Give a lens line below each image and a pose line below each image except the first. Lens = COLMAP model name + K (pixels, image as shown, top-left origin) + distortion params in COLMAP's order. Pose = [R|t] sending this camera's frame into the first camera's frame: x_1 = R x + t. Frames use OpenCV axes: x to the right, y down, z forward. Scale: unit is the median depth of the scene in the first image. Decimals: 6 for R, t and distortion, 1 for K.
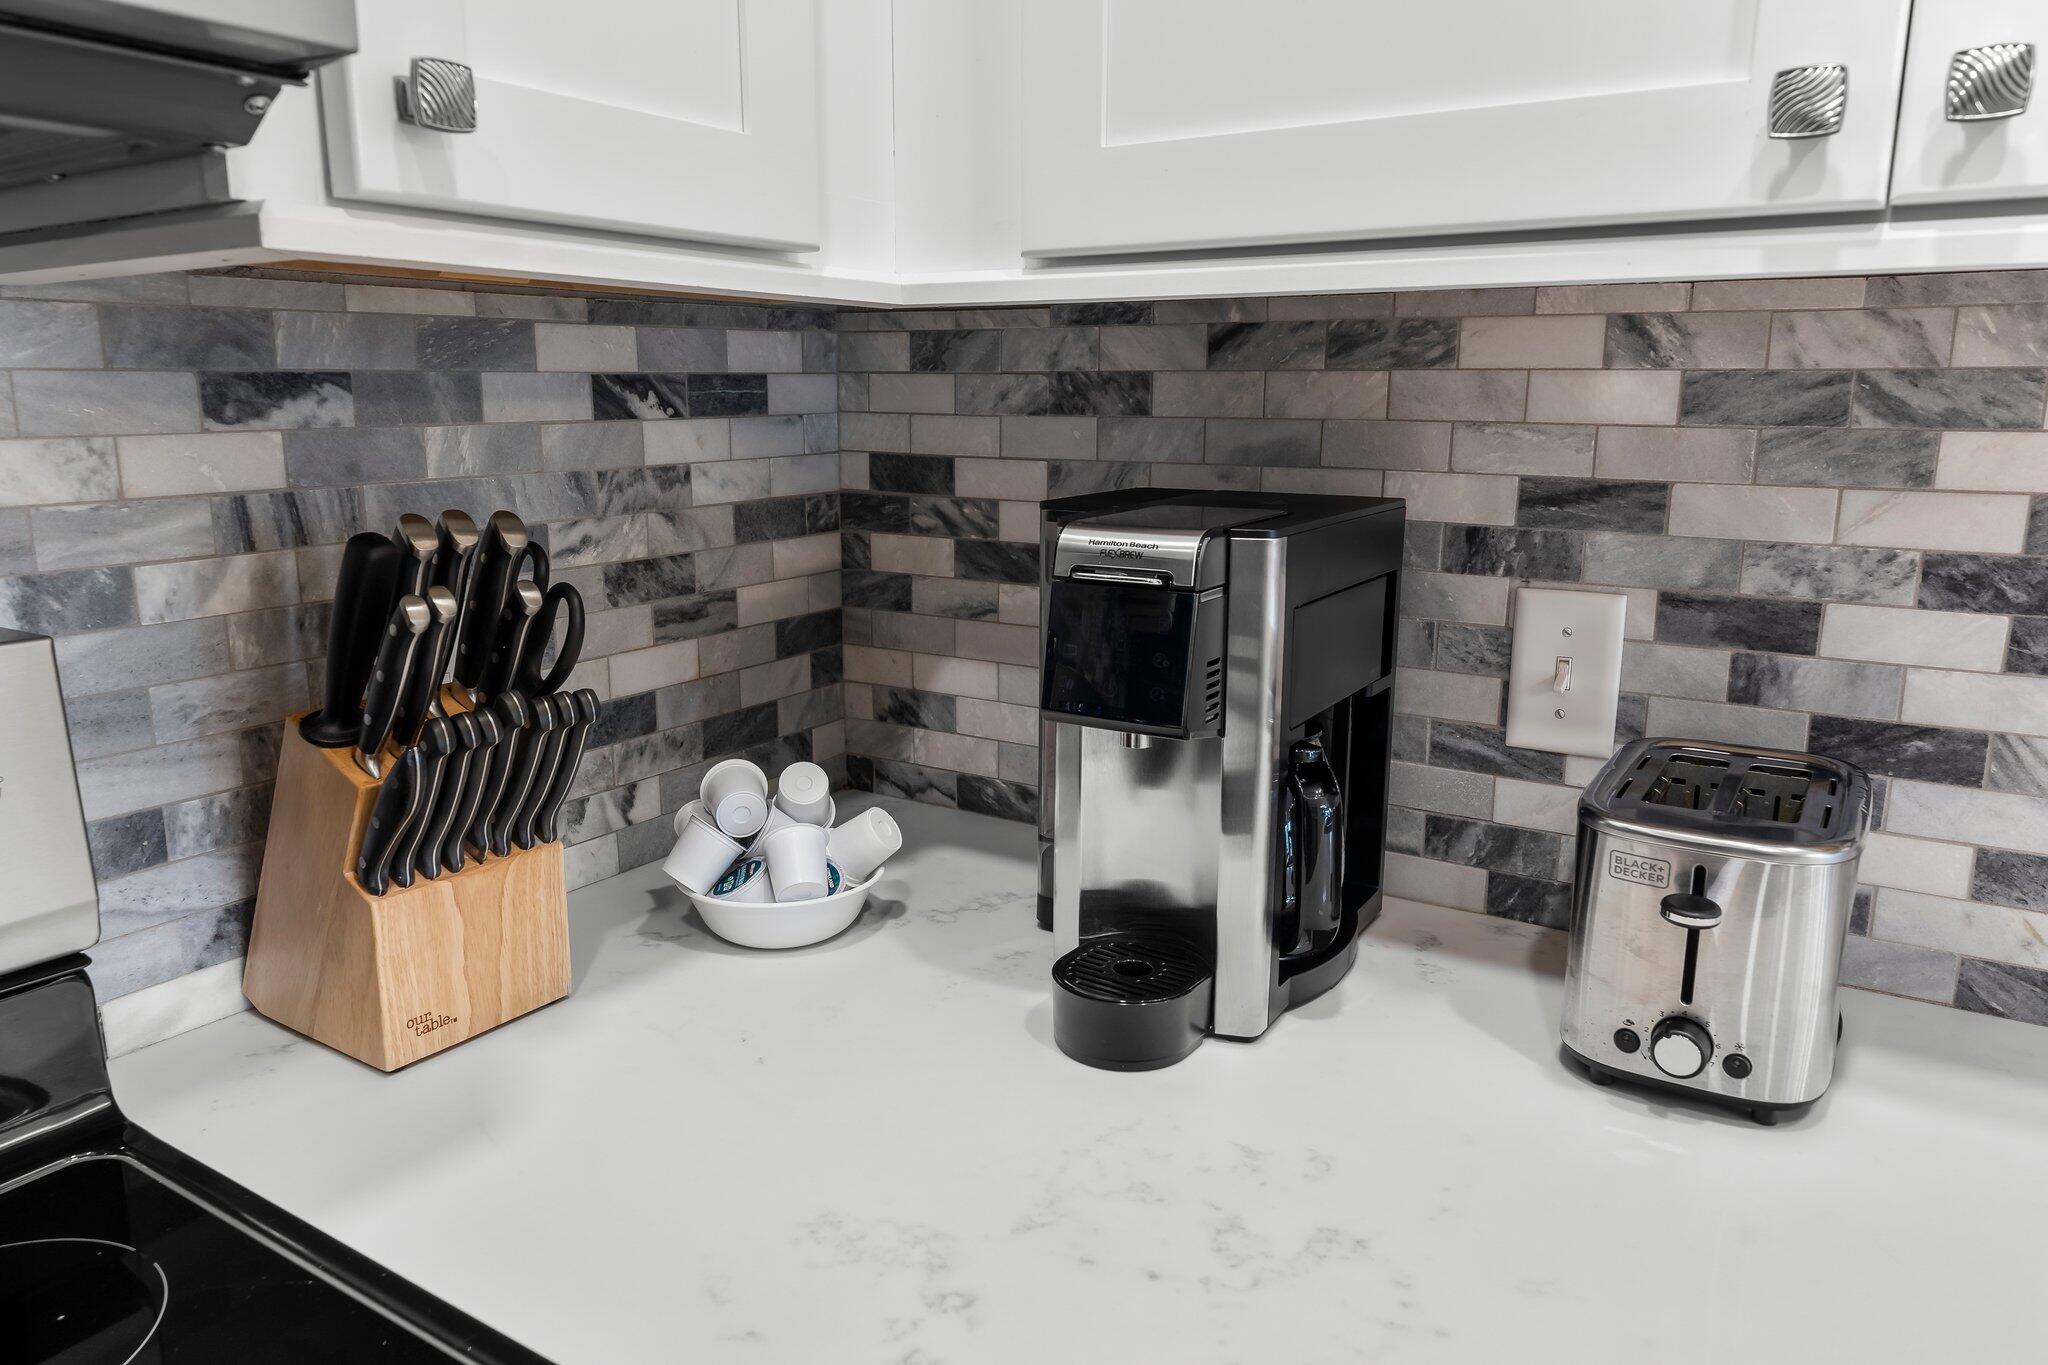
lens RADIAL K [[1382.7, 0, 924.2], [0, 1382.7, 633.9], [0, 0, 1]] dist [0.002186, -0.005419]
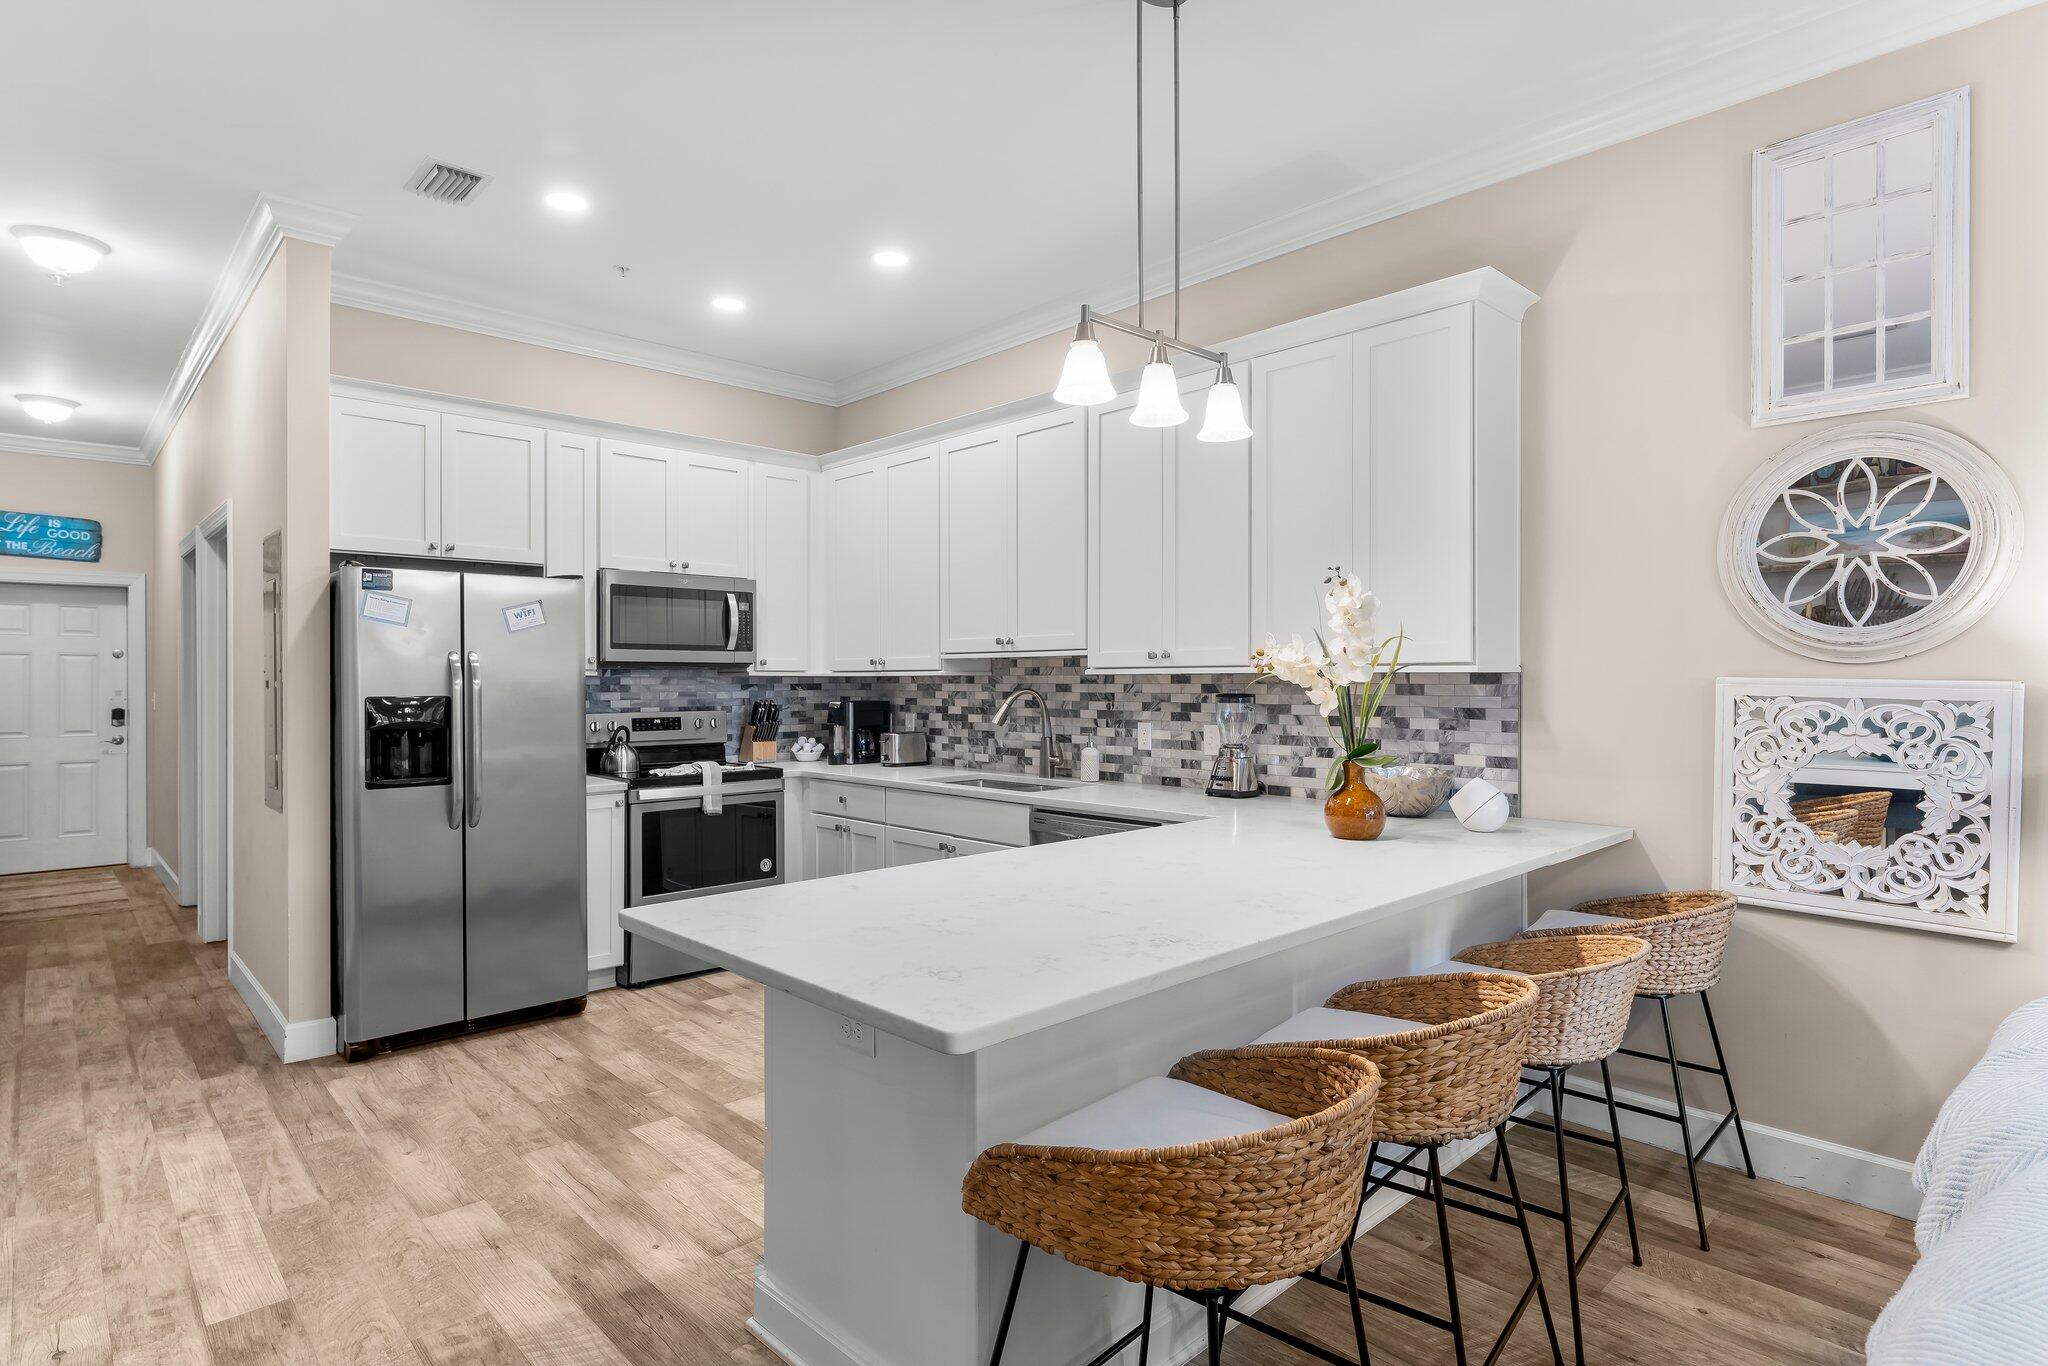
lens RADIAL K [[1079.8, 0, 951.7], [0, 1079.8, 679.3], [0, 0, 1]] dist [0.000101, -0.003670]
pose [[0.969743, -0.001165, -0.244124, 2.098317], [-0.041525, 0.984630, -0.169647, 0.759487], [0.240570, 0.174651, 0.954790, -4.479781]]
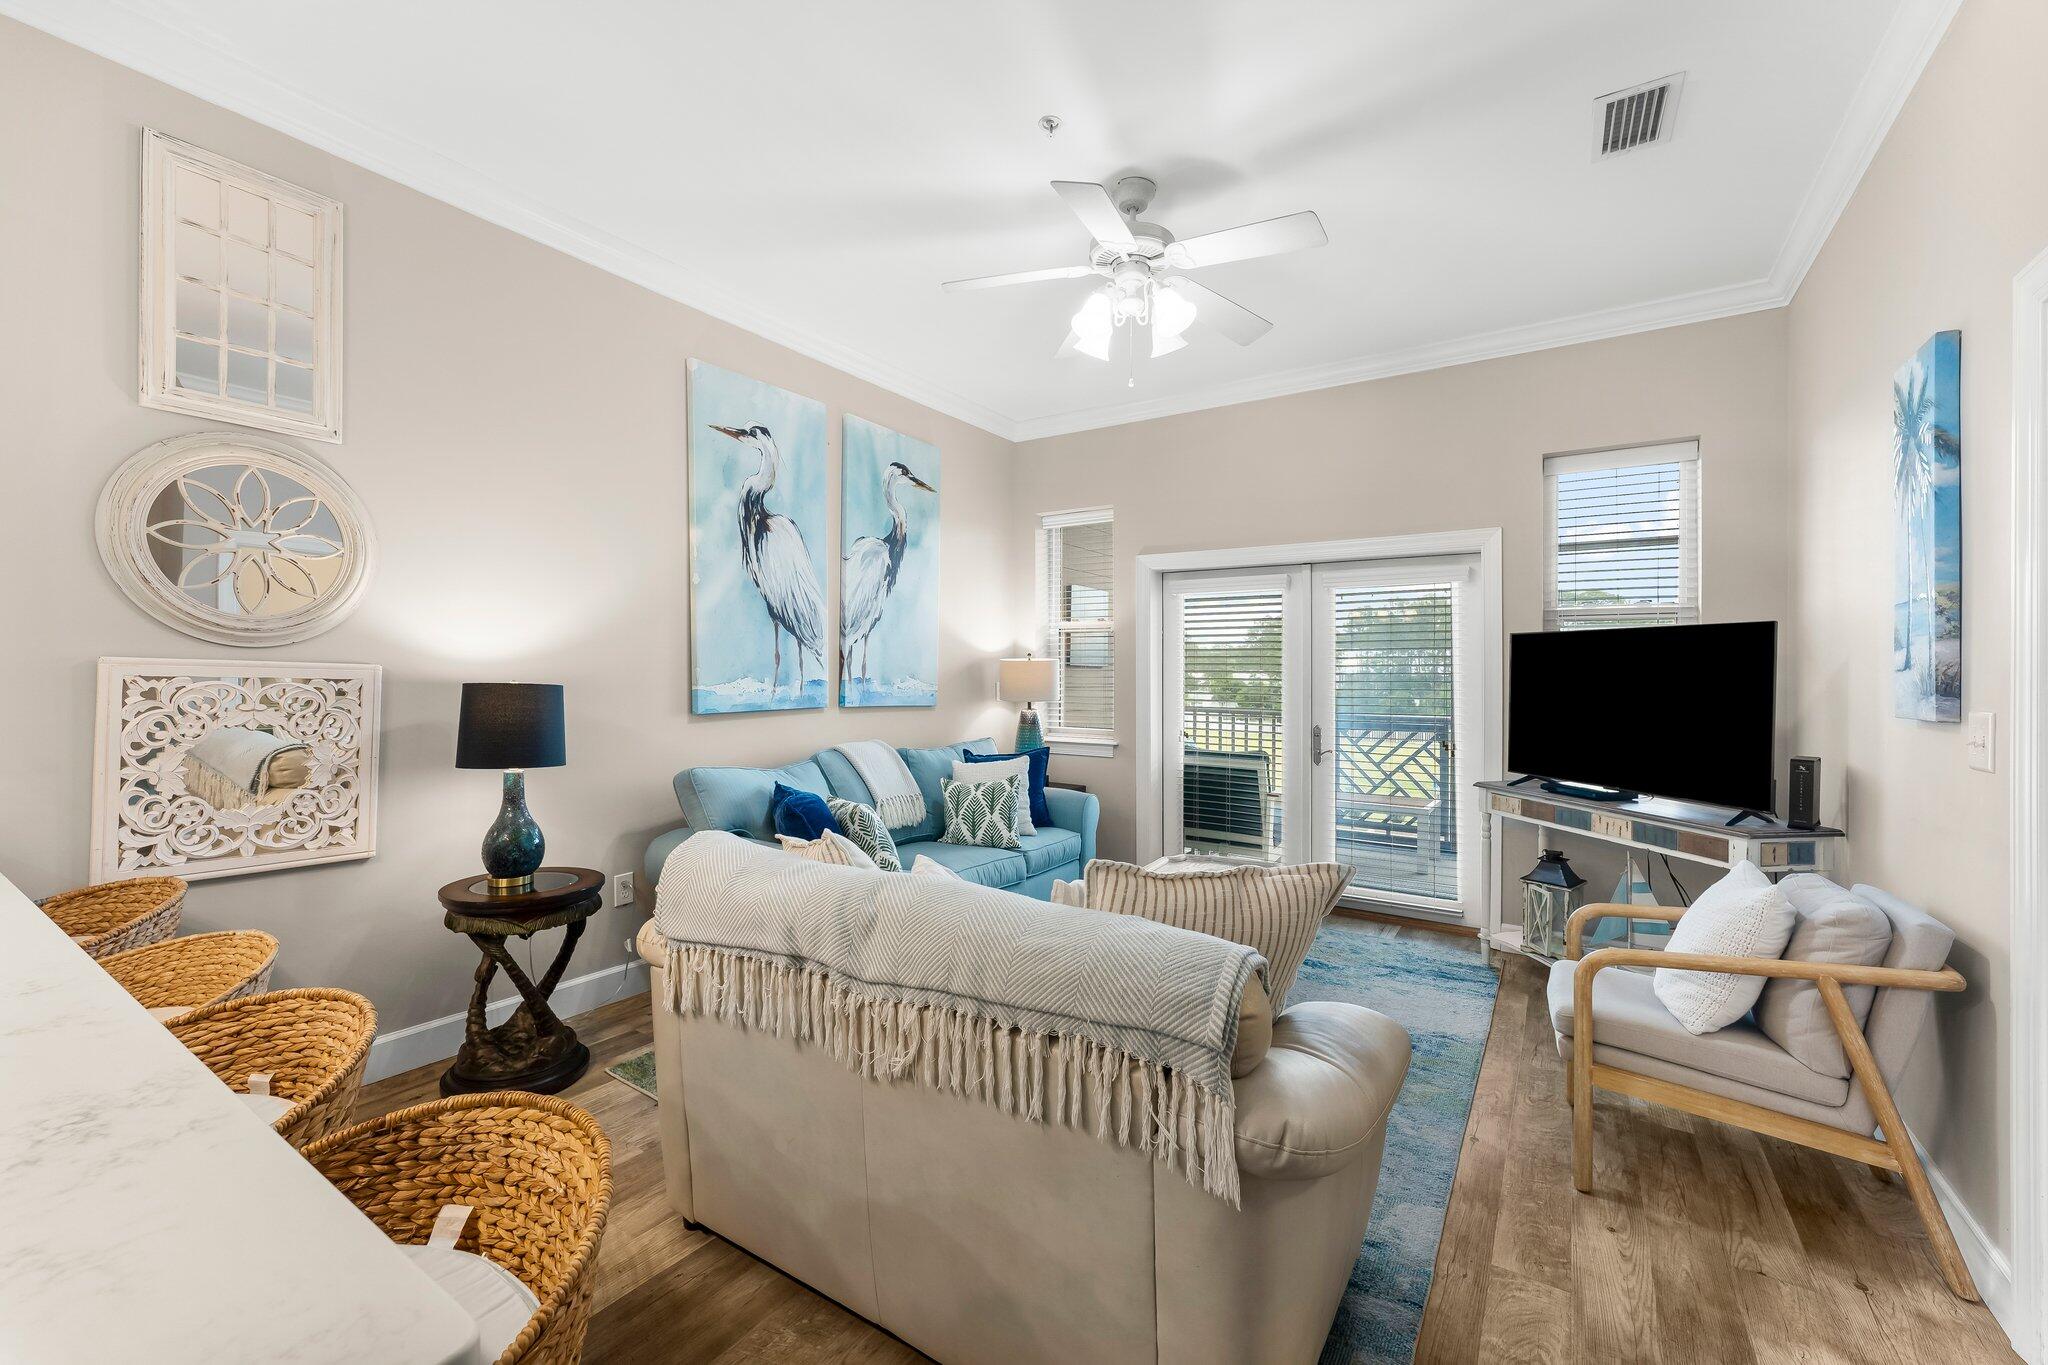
lens RADIAL K [[833.3, 0, 1062.7], [0, 833.3, 662.3], [0, 0, 1]] dist [0.003225, -0.001024]
pose [[-0.064162, 0.013887, 0.997843, 1.063810], [0.163451, 0.986546, -0.003220, 0.586550], [-0.984463, 0.162892, -0.065569, -3.414788]]
